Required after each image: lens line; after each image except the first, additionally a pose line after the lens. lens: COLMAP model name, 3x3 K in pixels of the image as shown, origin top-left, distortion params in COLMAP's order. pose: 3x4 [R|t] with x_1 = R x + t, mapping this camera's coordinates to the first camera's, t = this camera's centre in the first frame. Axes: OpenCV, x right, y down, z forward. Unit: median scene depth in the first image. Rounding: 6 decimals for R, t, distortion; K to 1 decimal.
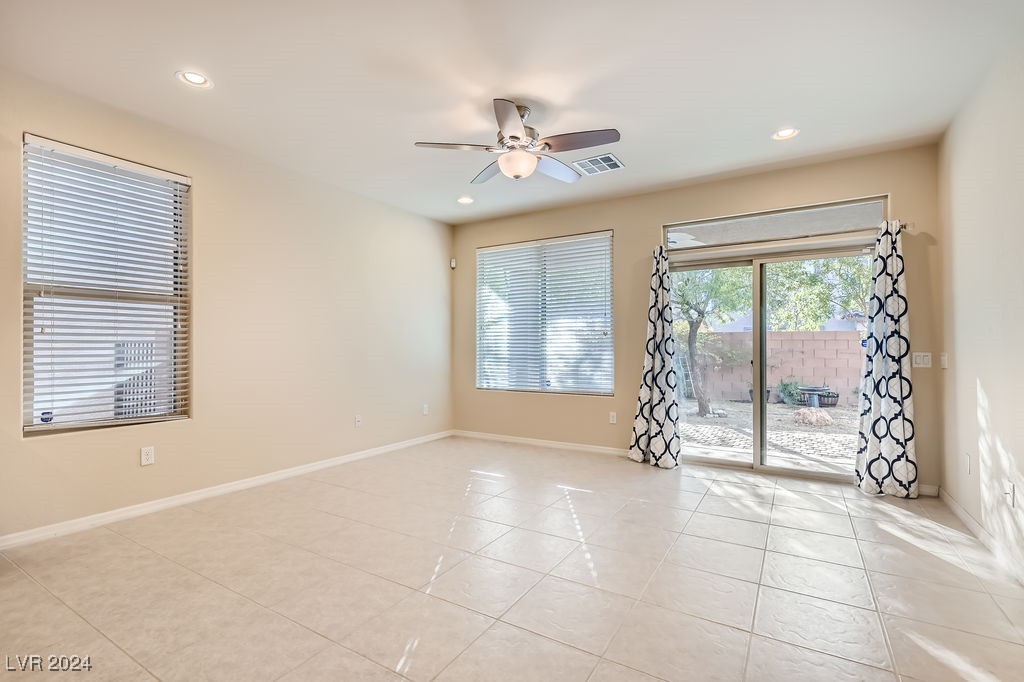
lens RADIAL K [[471.5, 0, 512.0], [0, 471.5, 341.0], [0, 0, 1]] dist [-0.001378, -0.000092]
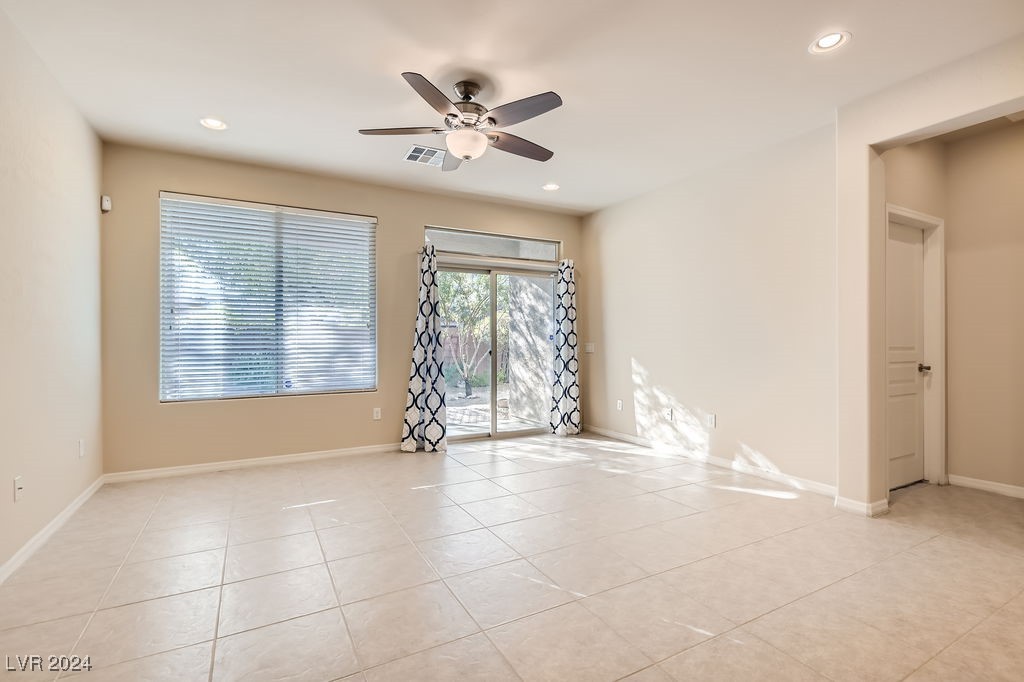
lens RADIAL K [[467.7, 0, 512.9], [0, 467.7, 335.0], [0, 0, 1]] dist [0.000437, 0.000055]
pose [[0.496281, 0.008707, 0.868119, -0.499598], [-0.011638, 0.999927, -0.003376, 0.003331], [-0.868084, -0.008427, 0.496345, 0.303999]]
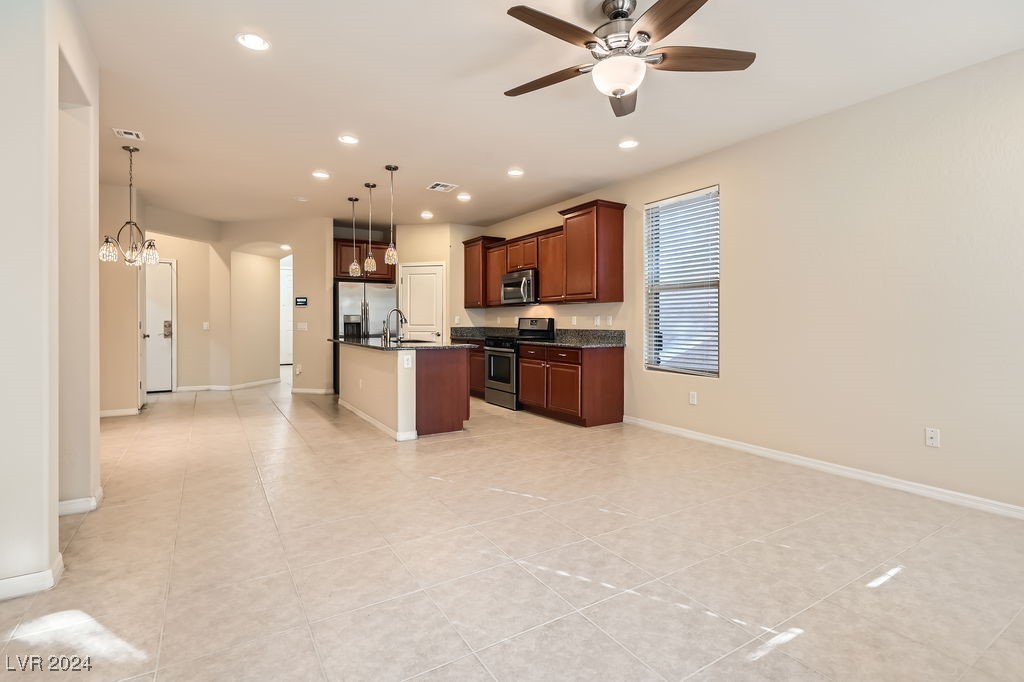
lens RADIAL K [[481.4, 0, 507.8], [0, 481.4, 323.1], [0, 0, 1]] dist [0.000637, 0.000124]
pose [[-0.446965, 0.003626, -0.894544, 0.519136], [0.010704, 0.999942, -0.001295, 0.010784], [0.894487, -0.010154, -0.446978, 0.787675]]
